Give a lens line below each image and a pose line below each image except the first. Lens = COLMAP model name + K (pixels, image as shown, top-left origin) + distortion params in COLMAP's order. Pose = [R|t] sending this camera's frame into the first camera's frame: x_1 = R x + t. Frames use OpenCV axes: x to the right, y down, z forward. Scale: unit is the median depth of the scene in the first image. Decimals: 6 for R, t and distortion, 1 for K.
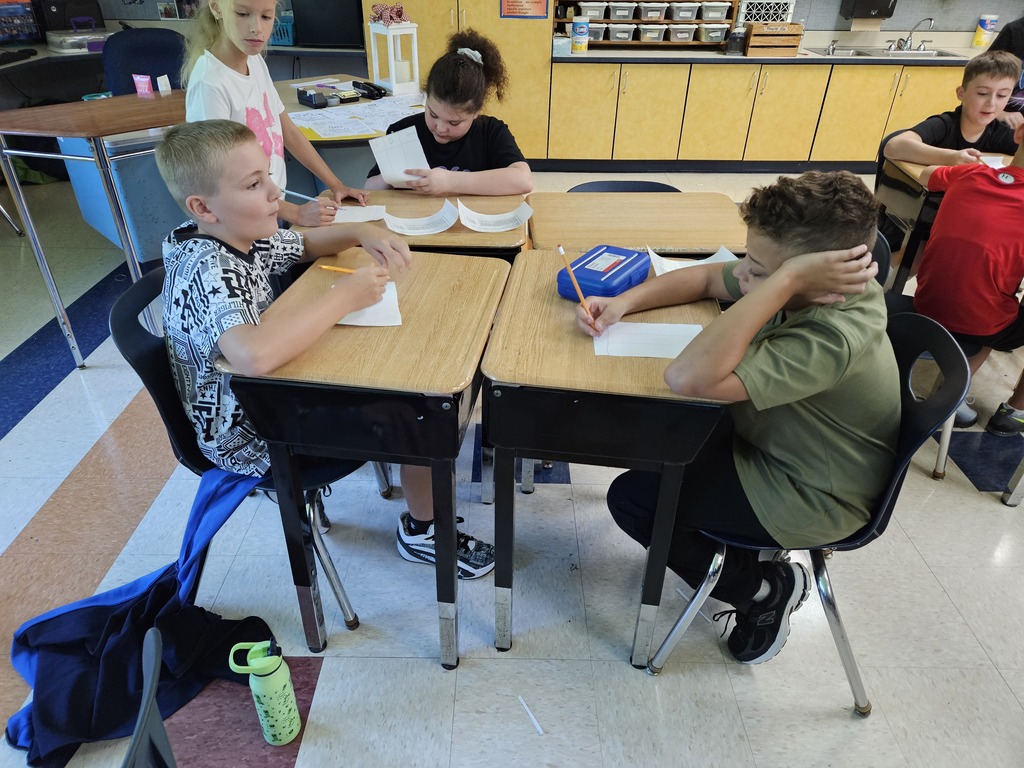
lens RADIAL K [[678.7, 0, 512.0], [0, 678.7, 384.0], [0, 0, 1]] dist [0.074458, -0.078339]
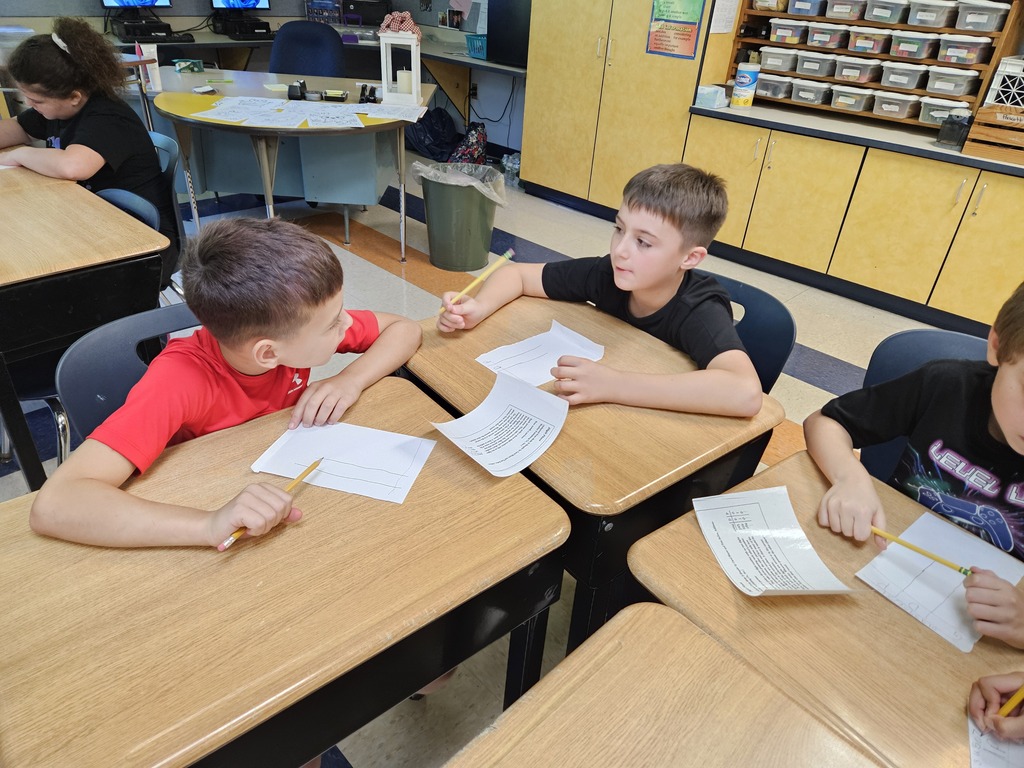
lens RADIAL K [[686.8, 0, 509.4], [0, 686.8, 371.5], [0, 0, 1]] dist [0.080948, -0.078652]
pose [[0.708014, 0.380220, -0.595105, 0.501123], [-0.419113, 0.904469, 0.079246, -0.168038], [0.568385, 0.193308, 0.799732, 0.283155]]
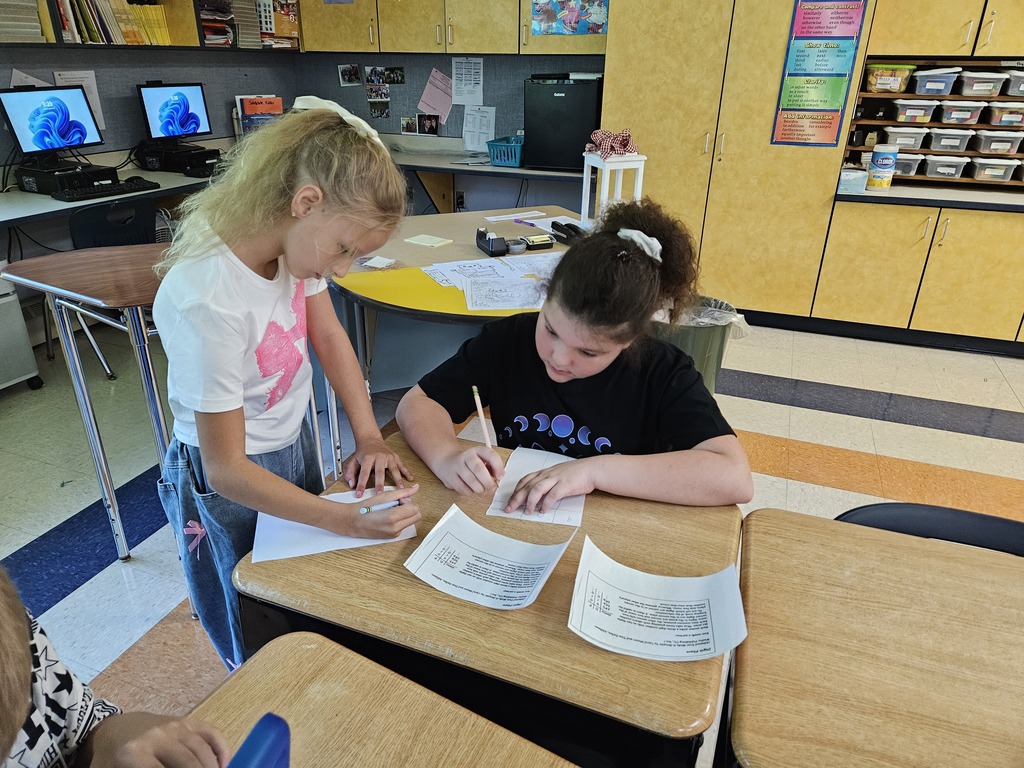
lens RADIAL K [[686.8, 0, 509.4], [0, 686.8, 371.5], [0, 0, 1]] dist [0.080948, -0.078652]
pose [[0.931330, 0.145562, -0.333820, 0.008344], [-0.192950, 0.974642, -0.113325, -0.127812], [0.308859, 0.169954, 0.935800, 0.202842]]
